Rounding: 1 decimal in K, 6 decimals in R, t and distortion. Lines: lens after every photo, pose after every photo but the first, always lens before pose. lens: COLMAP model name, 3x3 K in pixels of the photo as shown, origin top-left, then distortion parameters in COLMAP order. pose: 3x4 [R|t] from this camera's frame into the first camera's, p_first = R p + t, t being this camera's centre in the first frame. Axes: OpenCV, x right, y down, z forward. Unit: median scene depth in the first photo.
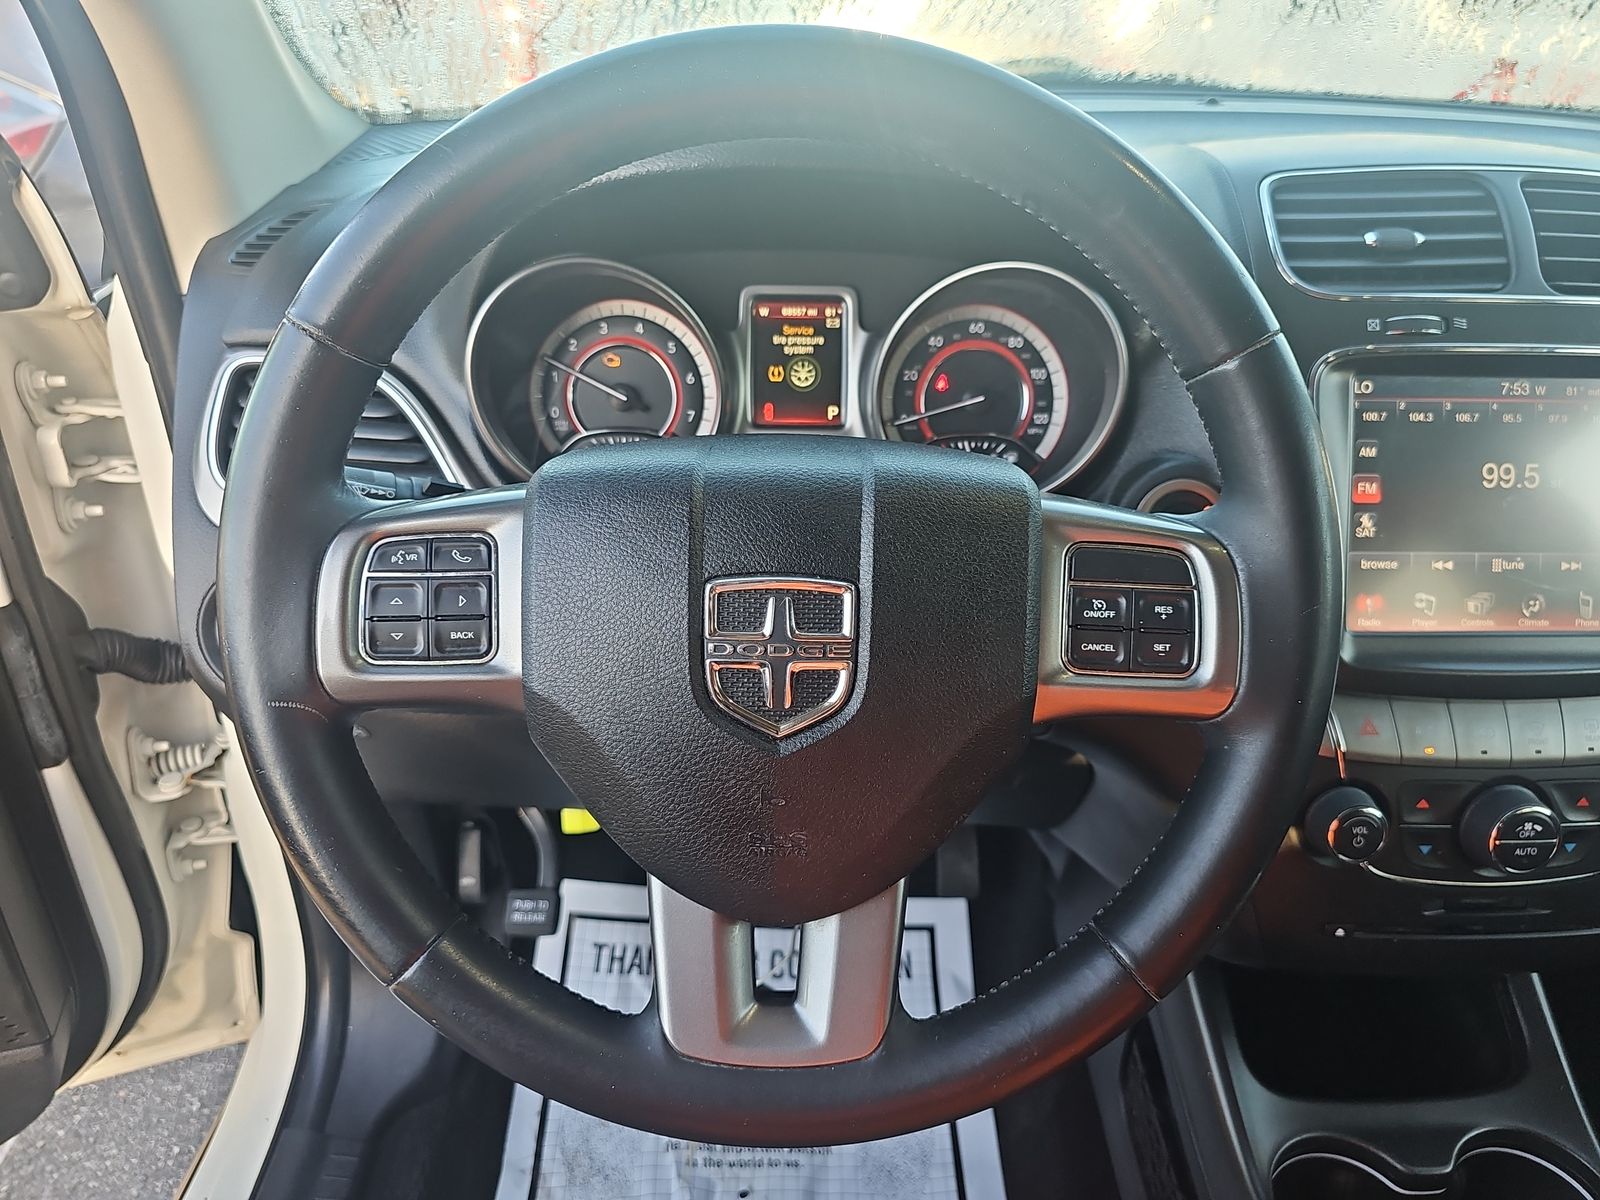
lens RADIAL K [[1171.7, 0, 806.3], [0, 1171.7, 594.9], [0, 0, 1]] dist [0.021943, -0.024108]
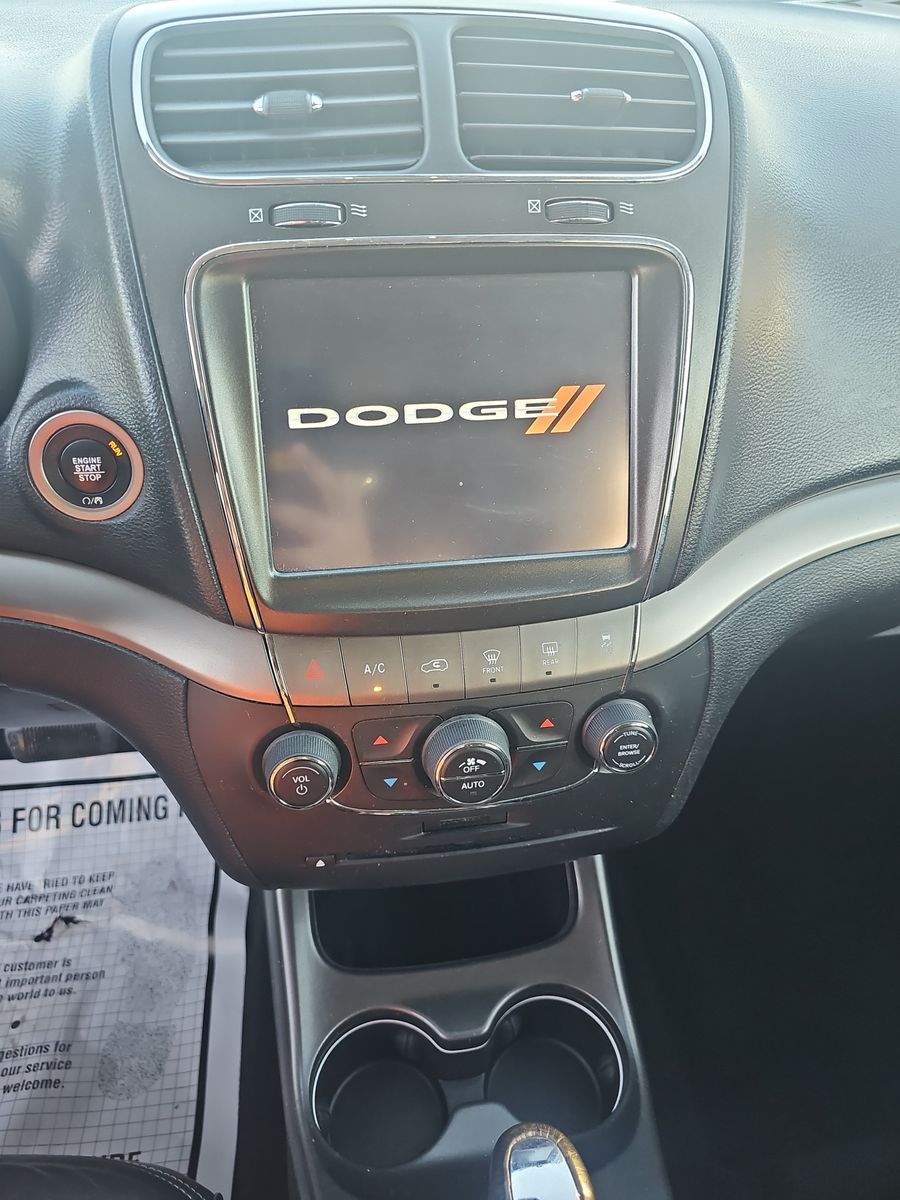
lens RADIAL K [[878.7, 0, 438.1], [0, 878.7, 599.8], [0, 0, 1]] dist [0.021943, -0.024108]
pose [[0.994668, -0.069626, 0.076074, 0.527624], [0.053921, 0.979939, 0.191867, -0.072629], [-0.087906, -0.186742, 0.978468, 0.311786]]
